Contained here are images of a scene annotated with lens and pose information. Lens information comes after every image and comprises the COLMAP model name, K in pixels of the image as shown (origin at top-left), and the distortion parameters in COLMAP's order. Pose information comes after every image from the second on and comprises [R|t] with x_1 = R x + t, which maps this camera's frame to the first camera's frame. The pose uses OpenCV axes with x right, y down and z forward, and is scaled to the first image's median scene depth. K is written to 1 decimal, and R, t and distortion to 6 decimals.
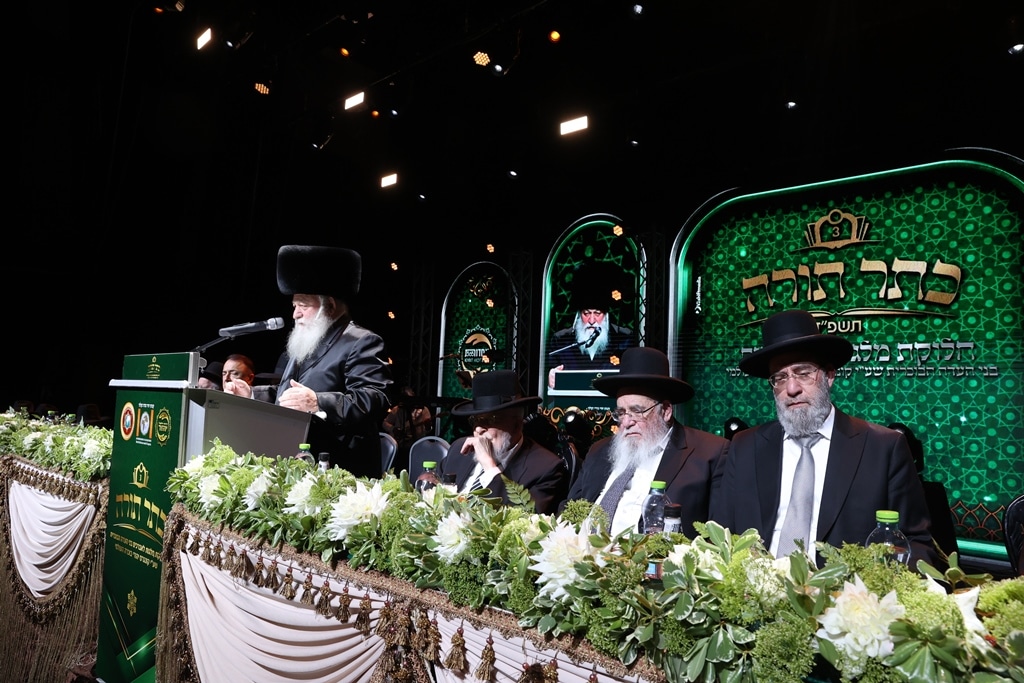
lens RADIAL K [[695.2, 0, 512.0], [0, 695.2, 341.5], [0, 0, 1]] dist [-0.126045, 0.100882]
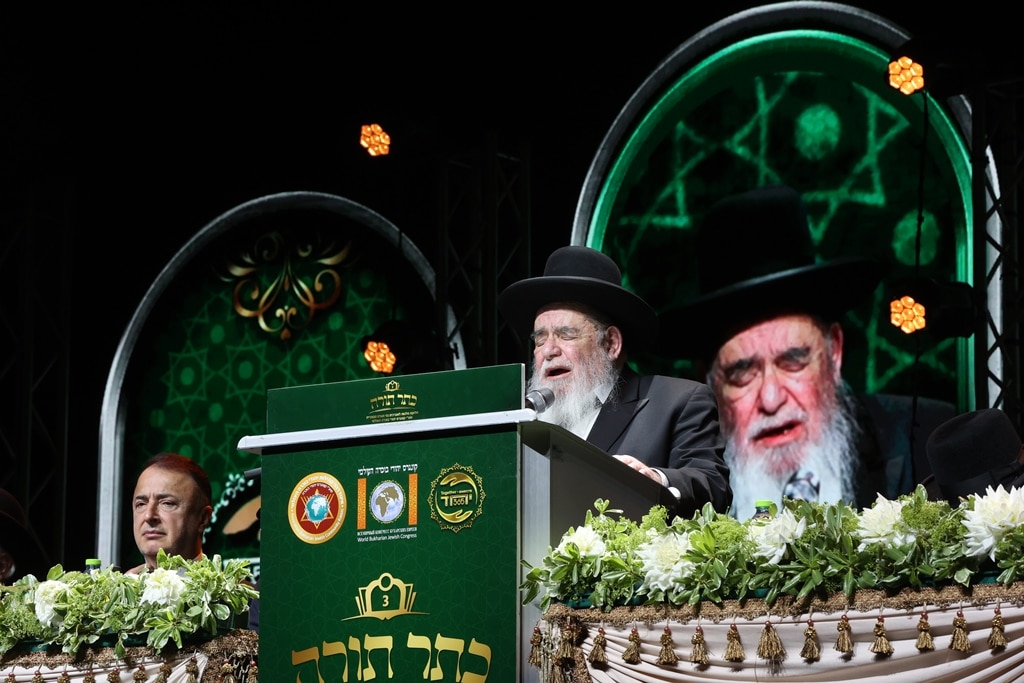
lens RADIAL K [[4200.2, 0, 512.0], [0, 4200.2, 341.5], [0, 0, 1]] dist [0.595471, 1.950328]
pose [[0.989703, -0.010056, 0.142781, -0.294310], [0.020876, 0.997003, -0.074488, 0.078465], [-0.141604, 0.076702, 0.986947, -0.751449]]
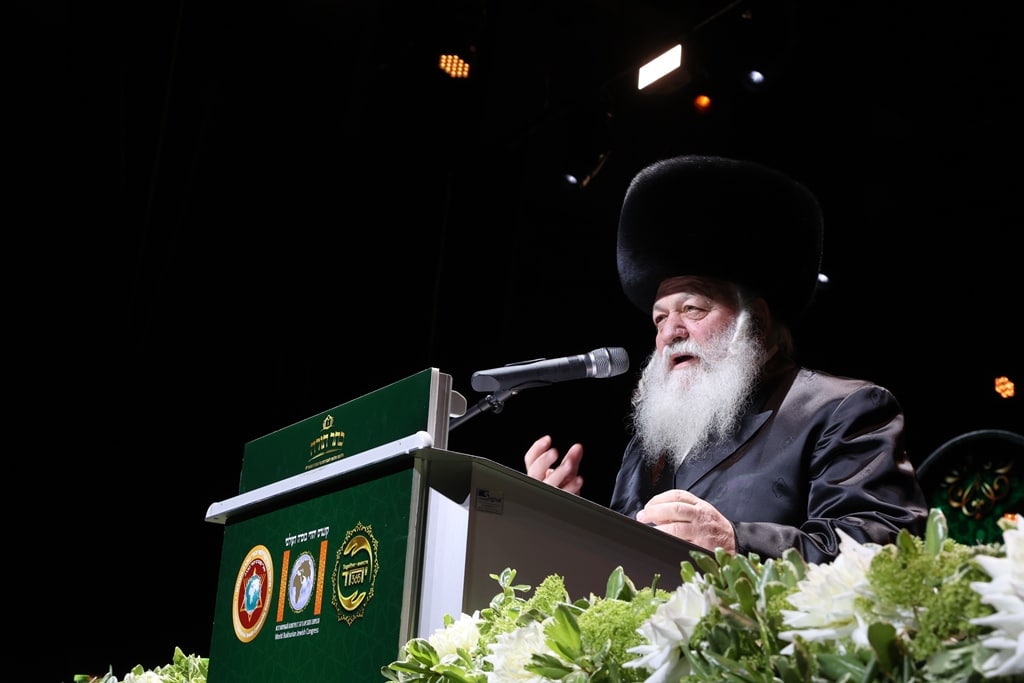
lens RADIAL K [[1615.8, 0, 512.0], [0, 1615.8, 341.5], [0, 0, 1]] dist [0.048712, 0.070014]
pose [[0.956230, -0.067078, -0.284825, -0.049892], [0.004536, 0.976653, -0.214776, 0.059151], [0.292582, 0.204084, 0.934209, 0.045753]]
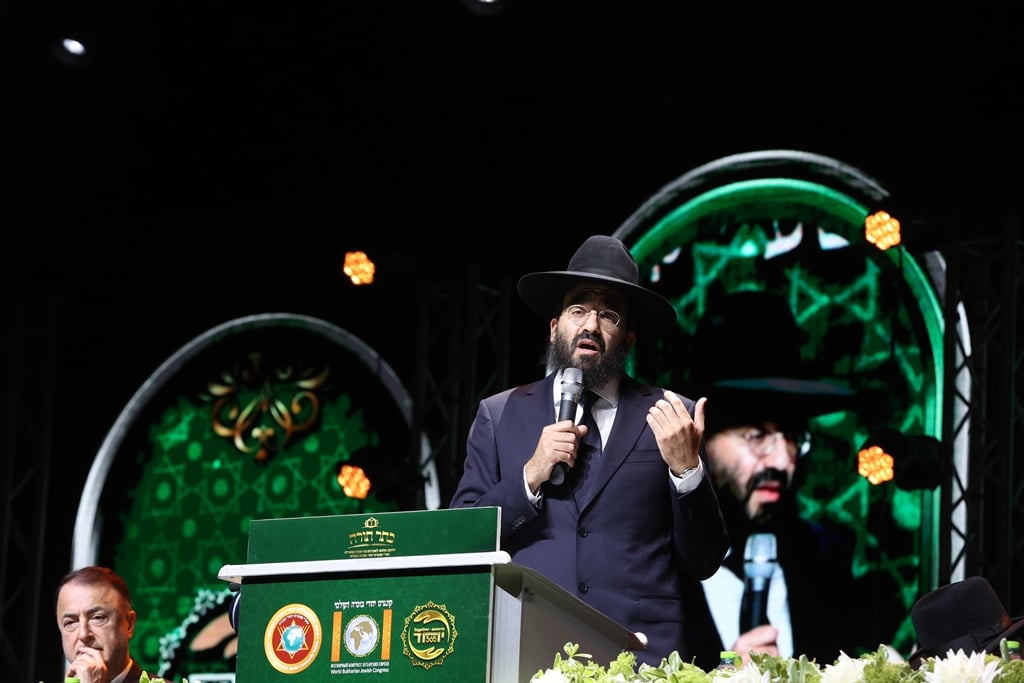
lens RADIAL K [[4182.8, 0, 453.5], [0, 4182.8, 341.3], [0, 0, 1]] dist [0.283415, 5.506007]
pose [[0.990053, 0.037491, 0.135610, -0.300499], [-0.023594, 0.994435, -0.102672, 0.073939], [-0.138705, 0.098451, 0.985428, -0.773999]]
